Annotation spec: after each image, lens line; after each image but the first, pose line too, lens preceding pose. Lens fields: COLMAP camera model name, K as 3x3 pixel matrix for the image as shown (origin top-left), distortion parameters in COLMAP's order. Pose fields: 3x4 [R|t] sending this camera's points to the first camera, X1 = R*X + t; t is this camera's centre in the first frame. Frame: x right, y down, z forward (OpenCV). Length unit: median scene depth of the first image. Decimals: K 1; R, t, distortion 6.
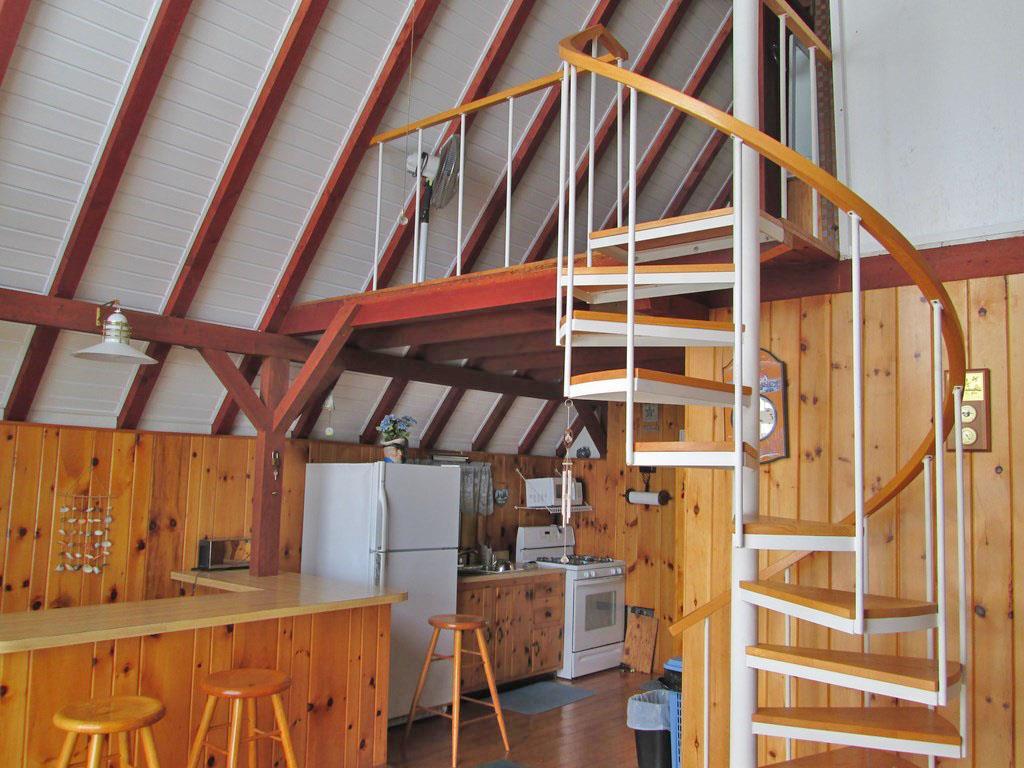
lens RADIAL K [[852.5, 0, 501.3], [0, 852.5, 389.2], [0, 0, 1]] dist [-0.048010, 0.021708]
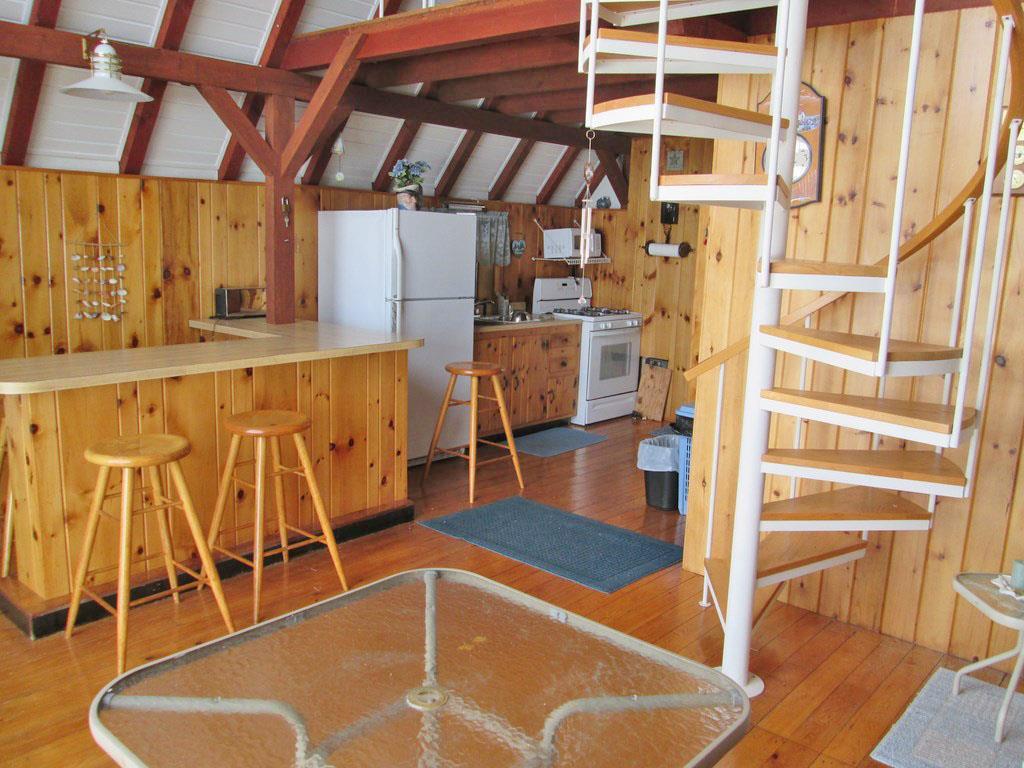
lens RADIAL K [[852.5, 0, 501.3], [0, 852.5, 389.2], [0, 0, 1]] dist [-0.048010, 0.021708]
pose [[0.999777, 0.008050, -0.019547, 0.001130], [-0.002268, 0.960167, 0.279416, 0.012640], [0.021017, -0.279309, 0.959971, 0.016448]]
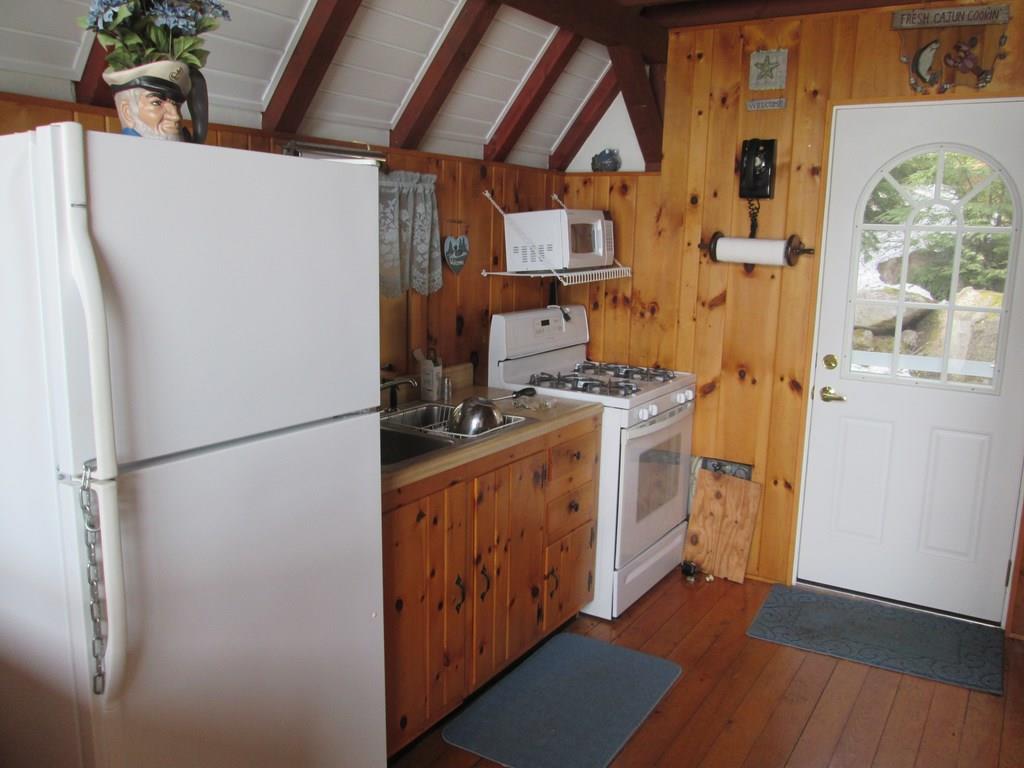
lens RADIAL K [[846.5, 0, 504.2], [0, 846.5, 388.0], [0, 0, 1]] dist [-0.047434, 0.013969]
pose [[0.991067, -0.034535, 0.128815, -0.051898], [-0.004013, 0.957732, 0.287635, 0.093896], [-0.133303, -0.285582, 0.949038, 0.777899]]
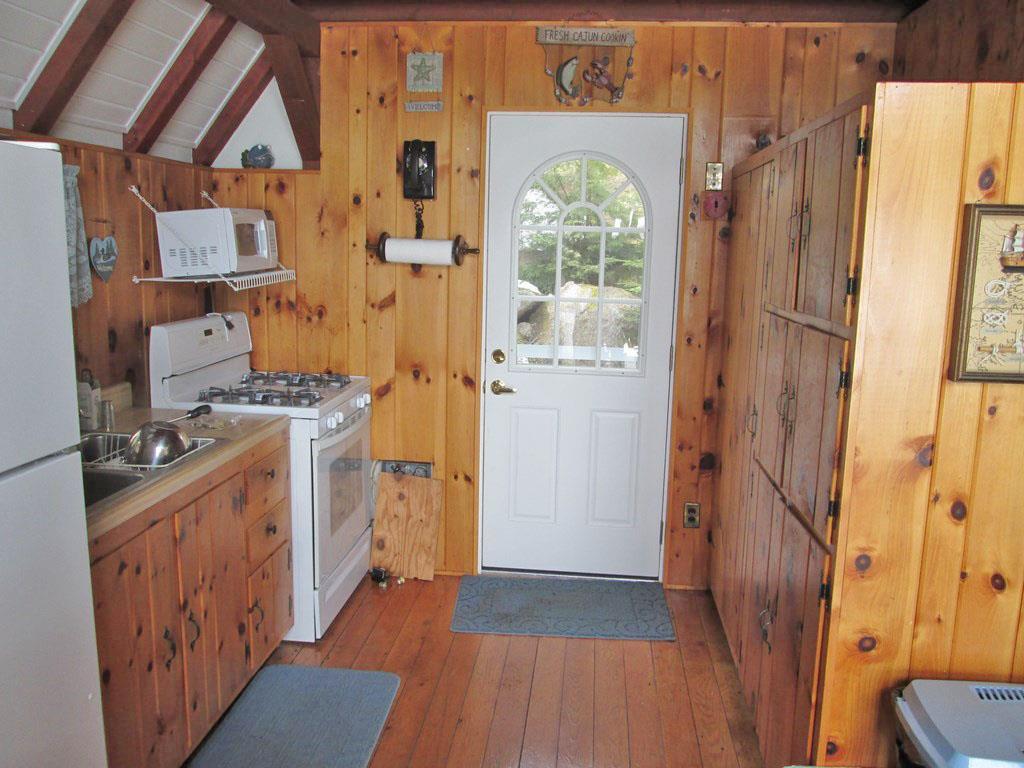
lens RADIAL K [[849.9, 0, 501.7], [0, 849.9, 388.8], [0, 0, 1]] dist [-0.050416, 0.019394]
pose [[0.829278, -0.106837, 0.548528, -0.098750], [-0.056602, 0.960450, 0.272639, 0.098340], [-0.555962, -0.257142, 0.790433, 0.817905]]
